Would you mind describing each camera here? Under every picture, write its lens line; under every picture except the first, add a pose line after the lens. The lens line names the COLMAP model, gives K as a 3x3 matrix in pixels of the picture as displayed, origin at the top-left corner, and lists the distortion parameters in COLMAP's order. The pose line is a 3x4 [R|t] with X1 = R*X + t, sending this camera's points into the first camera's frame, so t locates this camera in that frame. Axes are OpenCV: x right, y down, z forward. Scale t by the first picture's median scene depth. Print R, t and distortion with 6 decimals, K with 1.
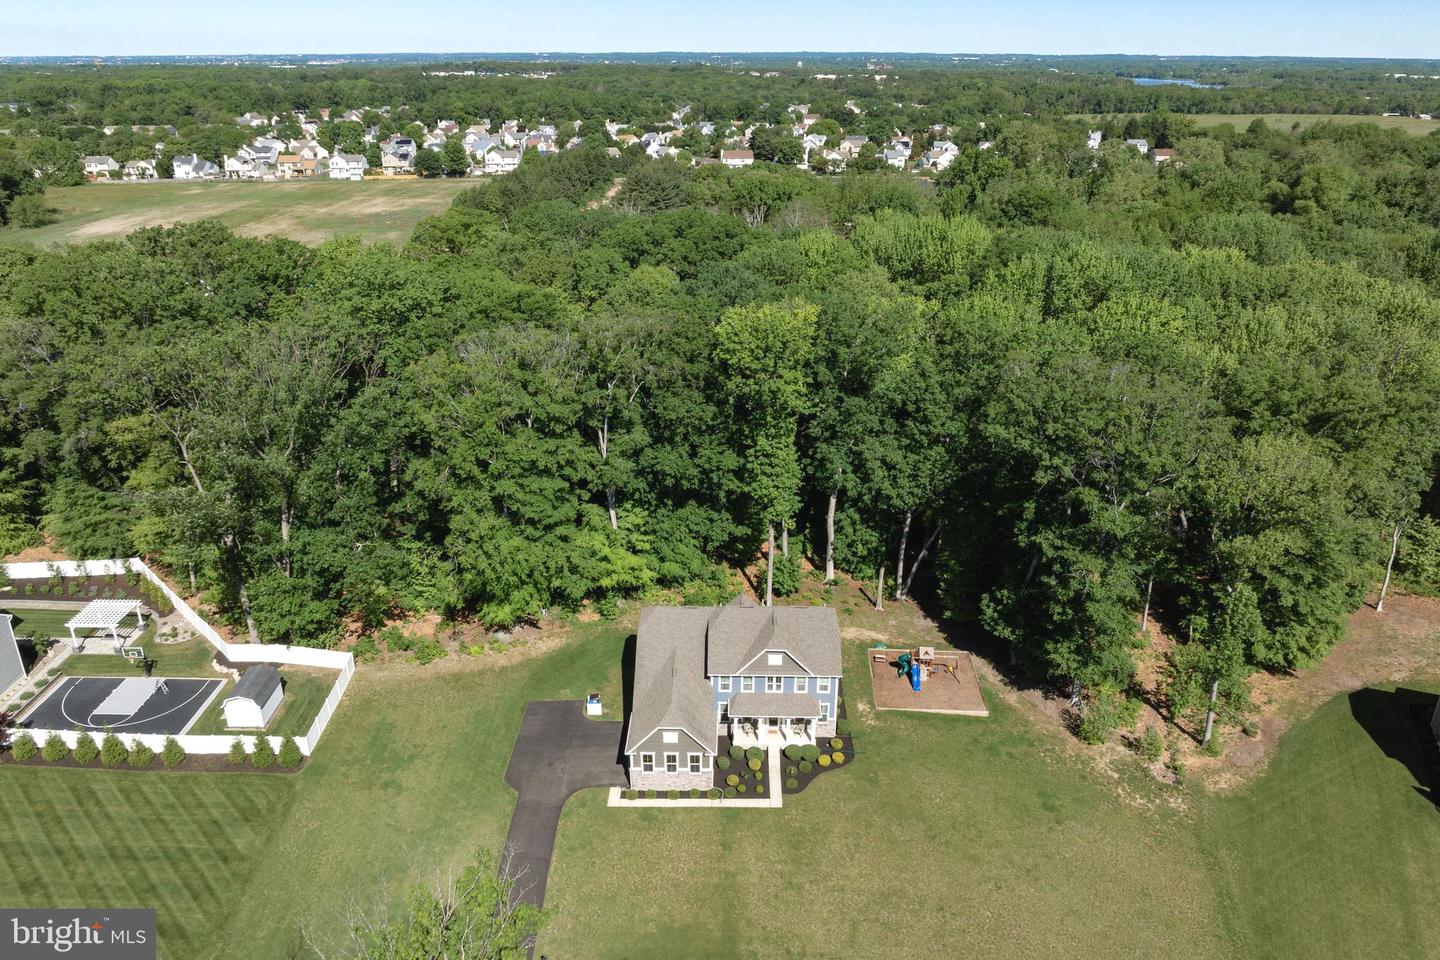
lens RADIAL K [[1010.8, 0, 722.4], [0, 1010.8, 473.2], [0, 0, 1]] dist [-0.025648, 0.006118]
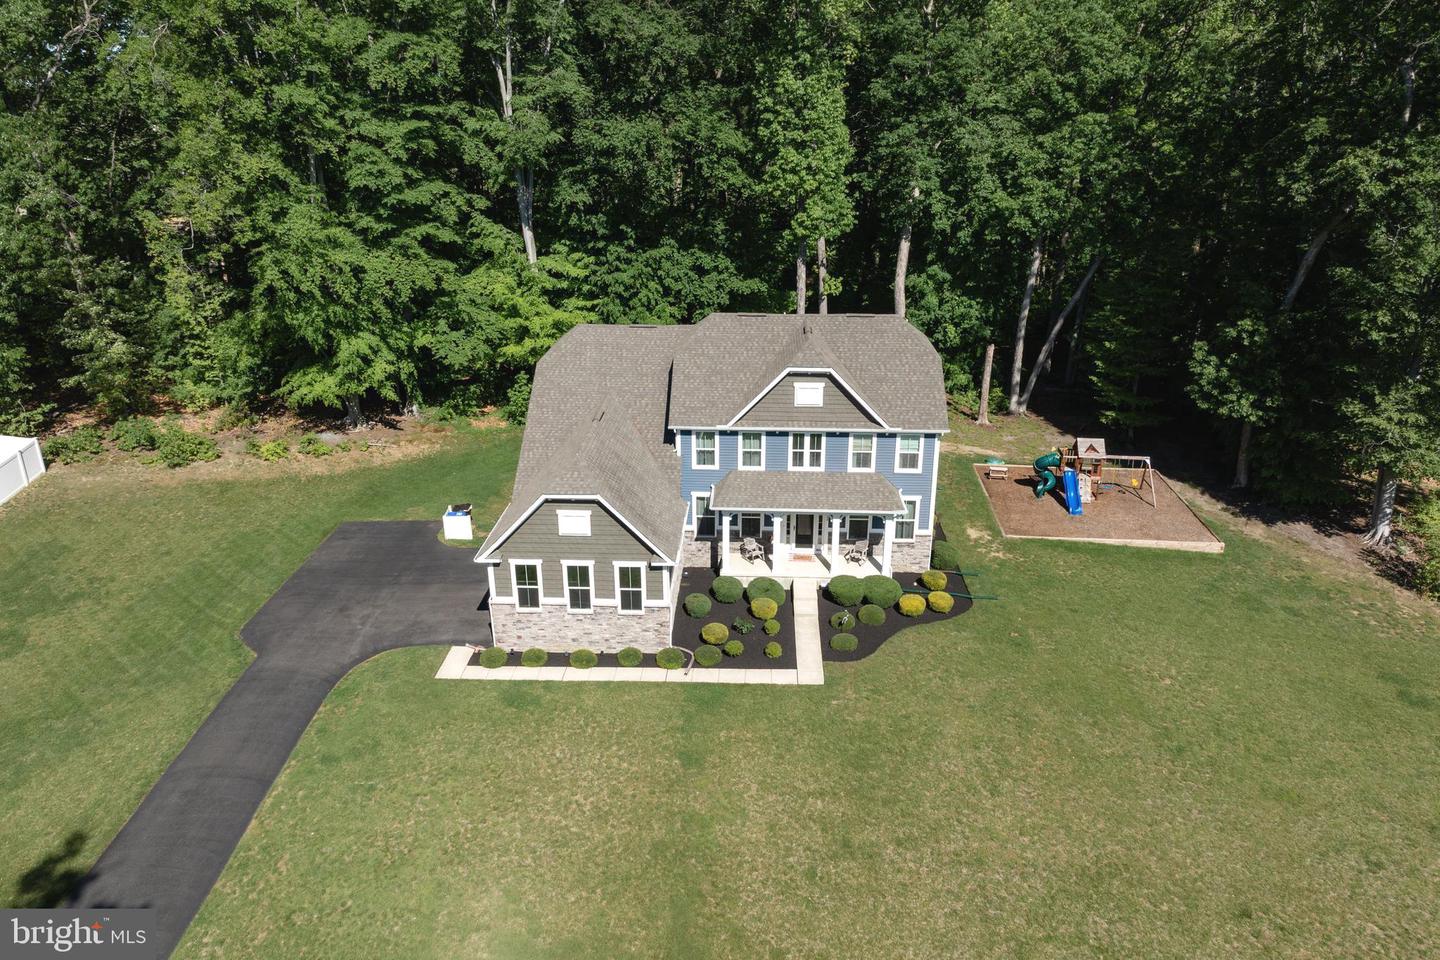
lens RADIAL K [[1010.9, 0, 721.7], [0, 1010.9, 486.9], [0, 0, 1]] dist [-0.036414, 0.029875]
pose [[0.999554, 0.007995, -0.028789, 0.023539], [-0.008739, 0.999629, -0.025808, 0.227683], [0.028572, 0.026048, 0.999252, 0.491313]]
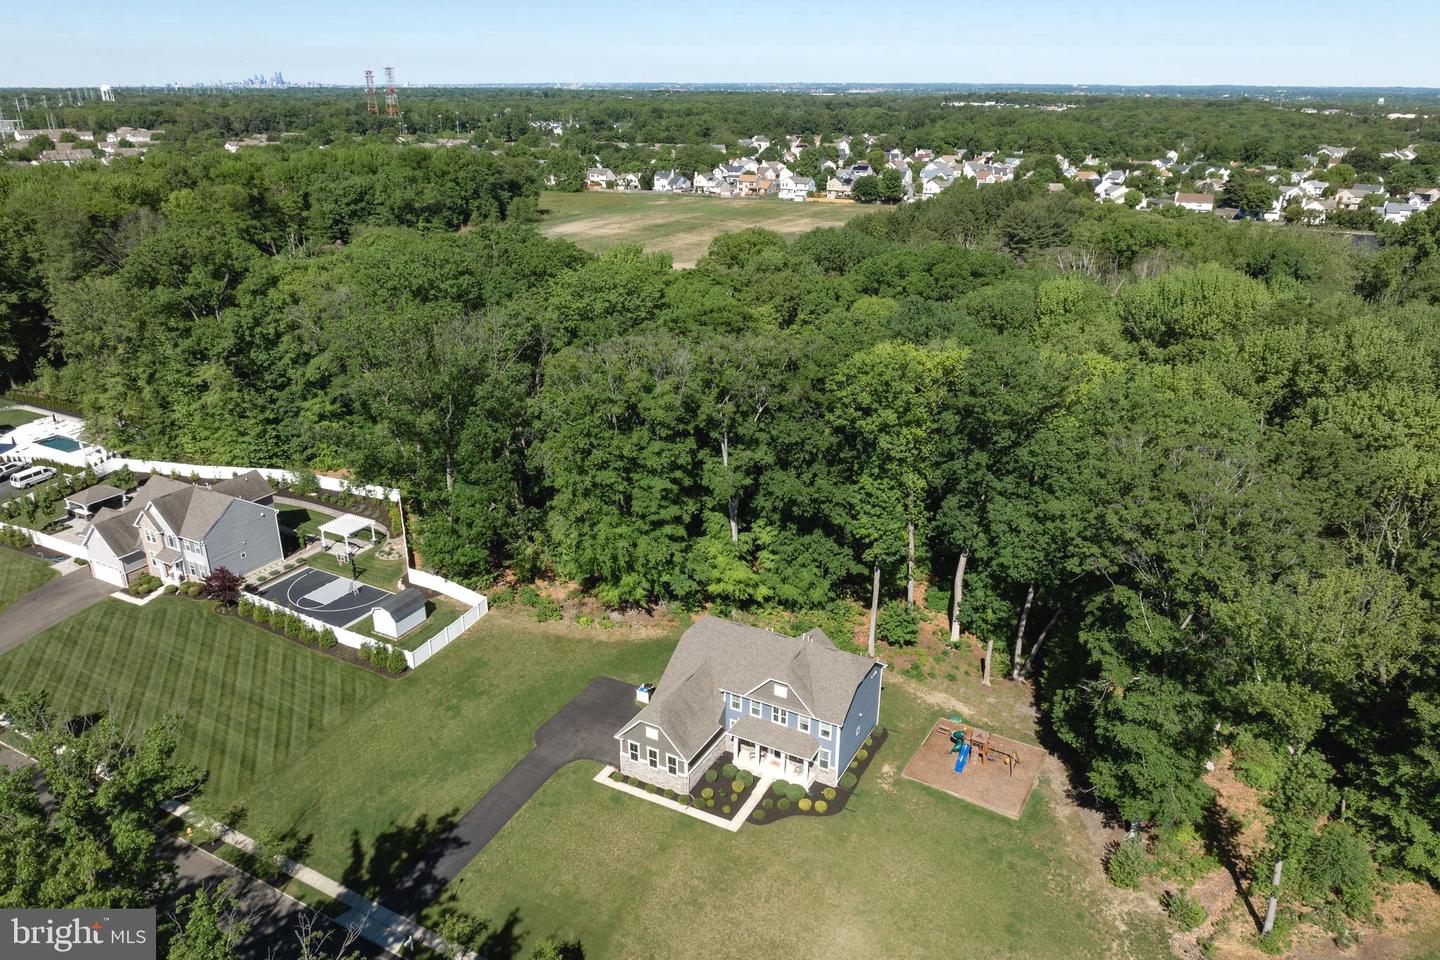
lens RADIAL K [[1017.4, 0, 720.7], [0, 1017.4, 495.1], [0, 0, 1]] dist [-0.027670, 0.004063]
pose [[0.883856, 0.177552, -0.432751, 0.376469], [-0.181662, 0.982833, 0.032214, -0.025358], [0.431042, 0.050142, 0.900938, 0.059155]]
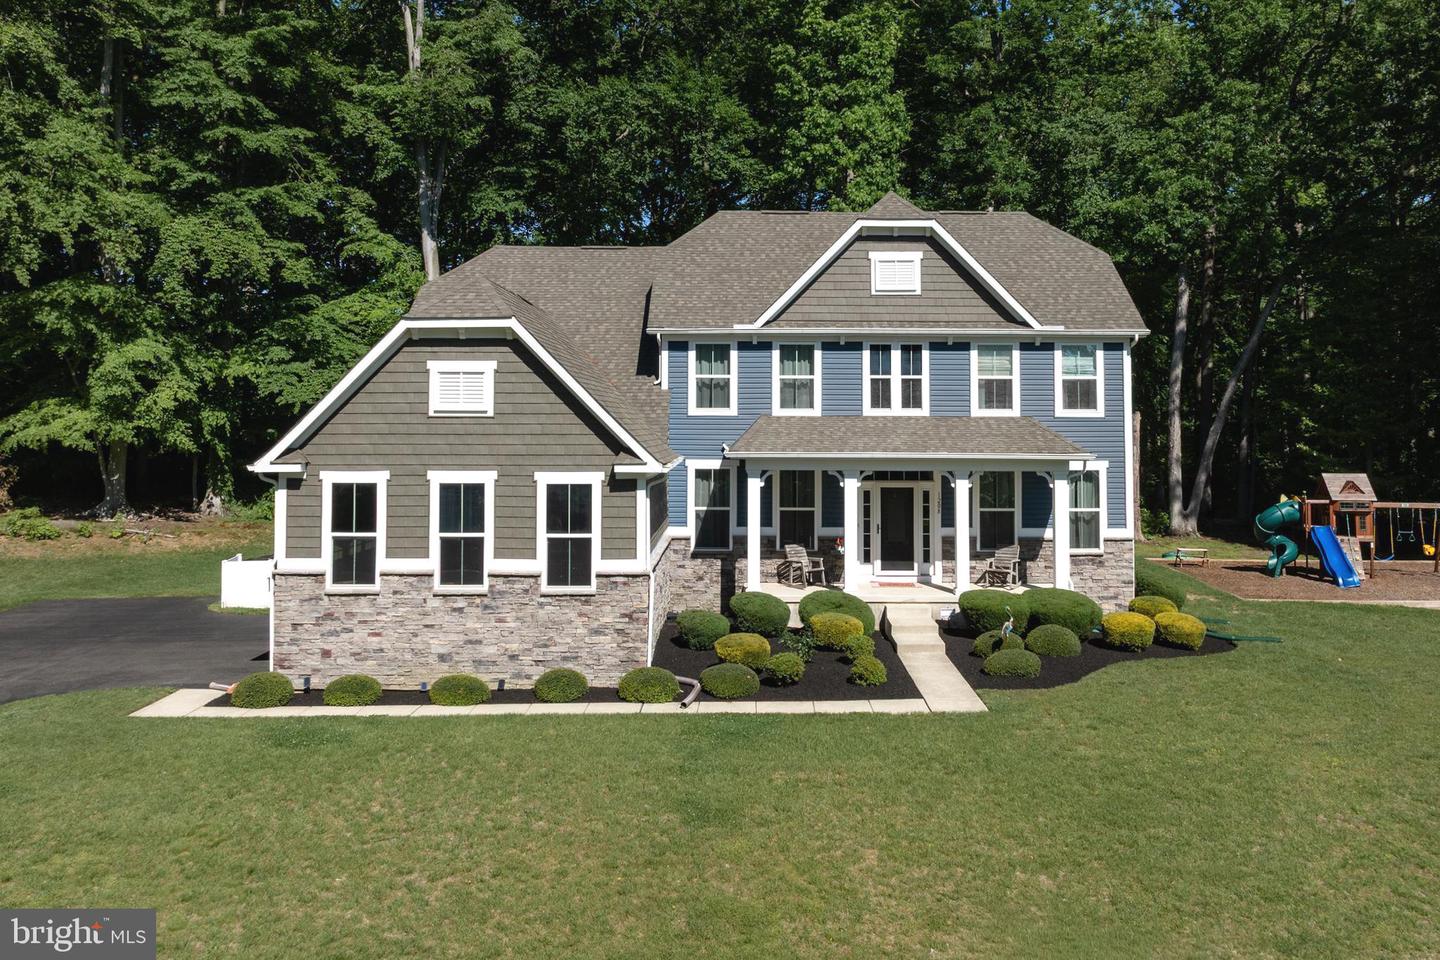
lens RADIAL K [[1303.7, 0, 749.6], [0, 1303.7, 356.7], [0, 0, 1]] dist [-0.024155, 0.002688]
pose [[0.999868, -0.001168, 0.016234, 0.006493], [0.008068, 0.901824, -0.432028, 0.336733], [-0.014136, 0.432102, 0.901714, 0.653756]]
